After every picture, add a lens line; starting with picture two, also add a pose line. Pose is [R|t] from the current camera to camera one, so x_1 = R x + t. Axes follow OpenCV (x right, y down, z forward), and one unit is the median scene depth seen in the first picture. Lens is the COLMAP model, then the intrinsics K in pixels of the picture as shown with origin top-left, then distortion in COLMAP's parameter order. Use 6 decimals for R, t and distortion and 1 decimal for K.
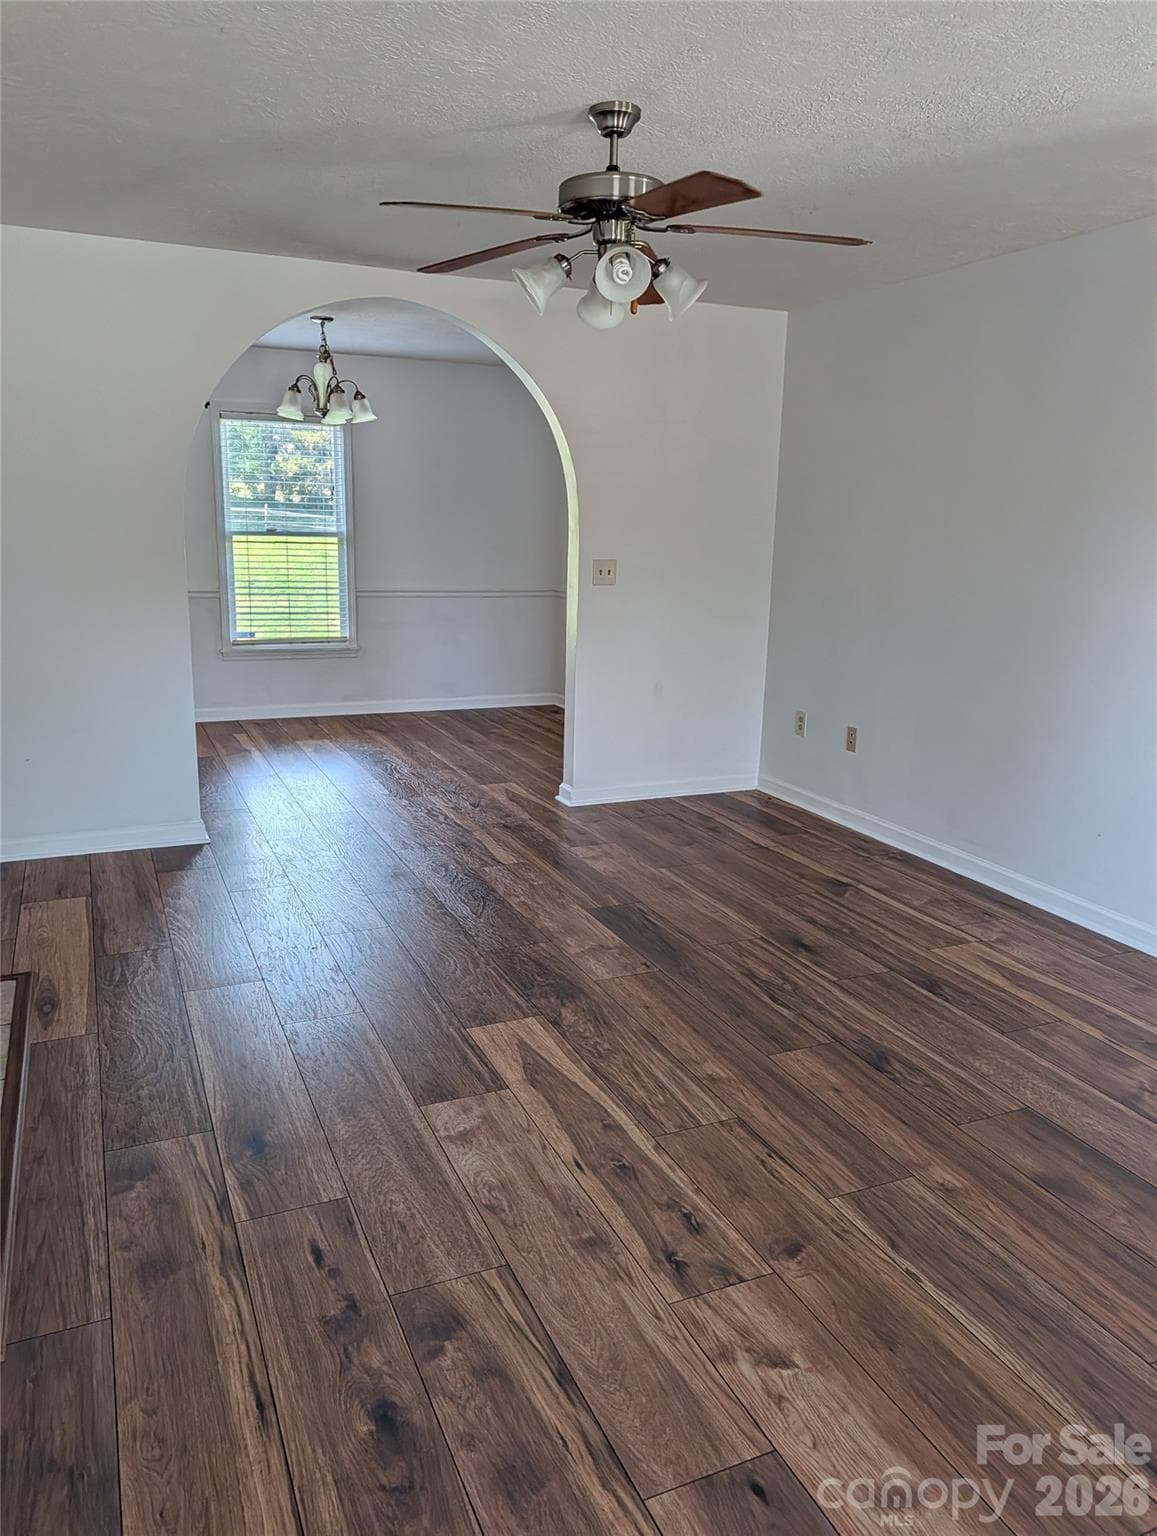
lens RADIAL K [[1098.5, 0, 577.9], [0, 1098.5, 767.9], [0, 0, 1]] dist [-0.000492, -0.000103]
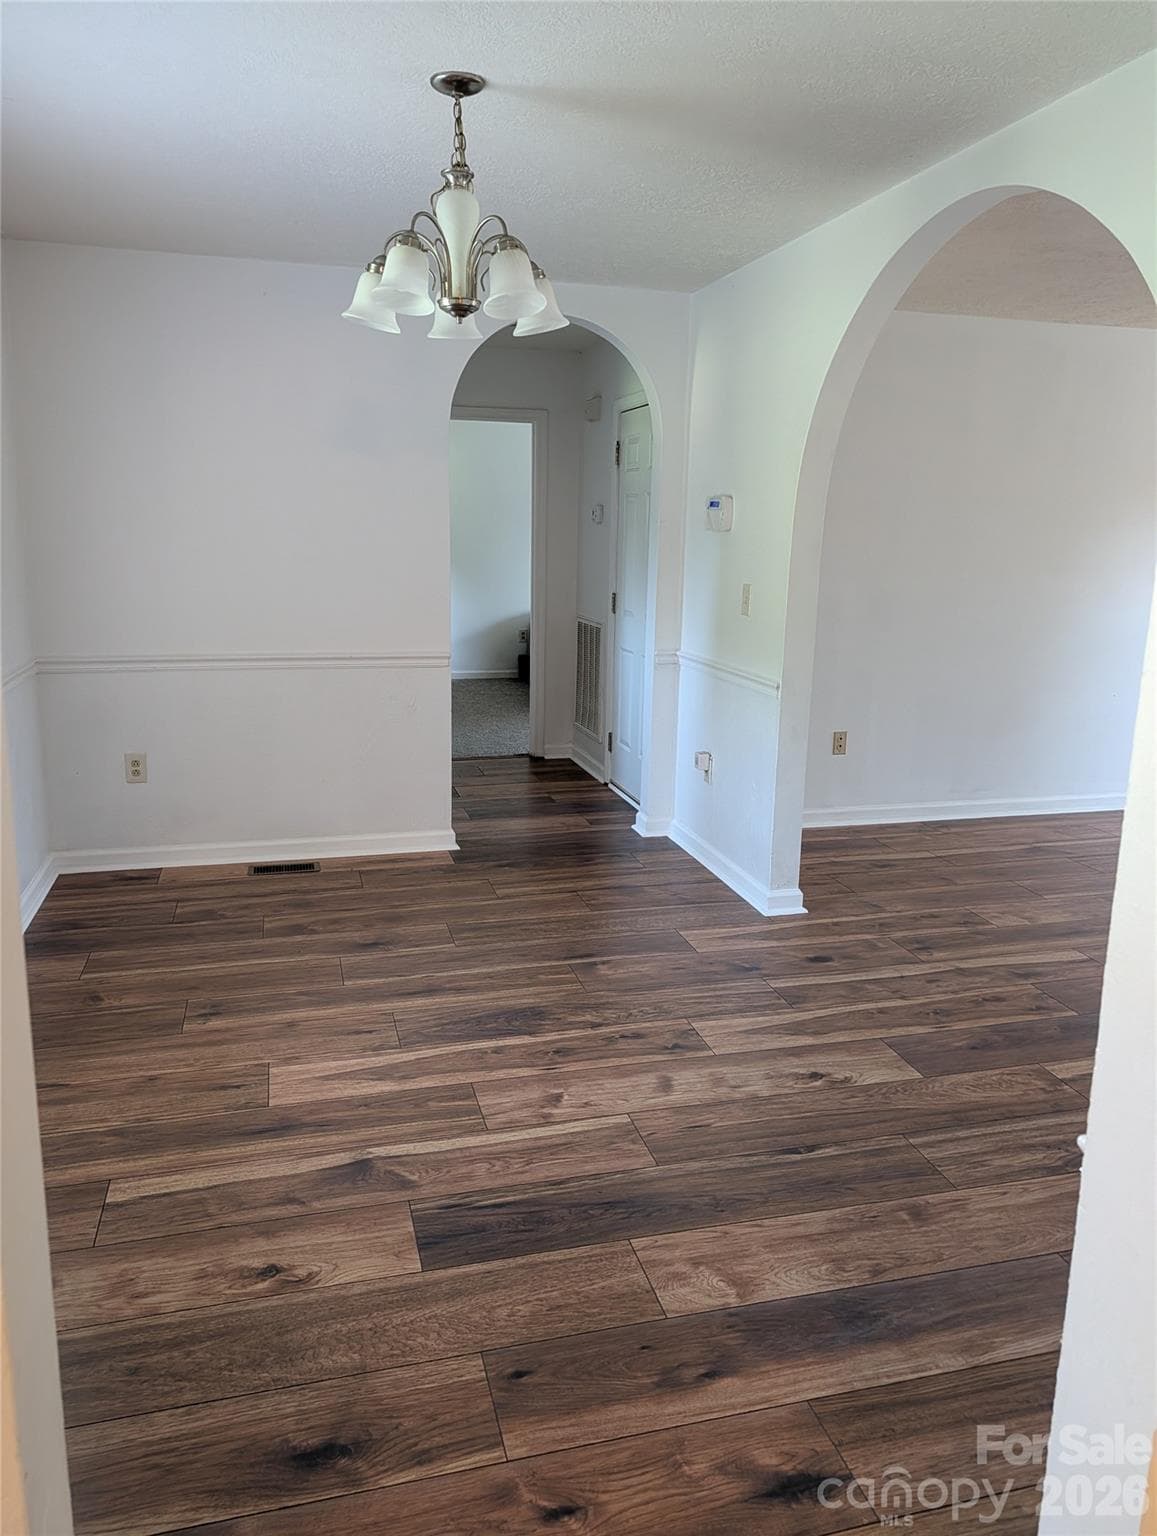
lens RADIAL K [[1098.5, 0, 577.8], [0, 1098.5, 767.9], [0, 0, 1]] dist [-0.000492, -0.000103]
pose [[0.153256, -0.238587, 0.958952, -0.812088], [0.206834, 0.956666, 0.204963, -0.275513], [-0.966298, 0.166932, 0.195963, 1.071133]]
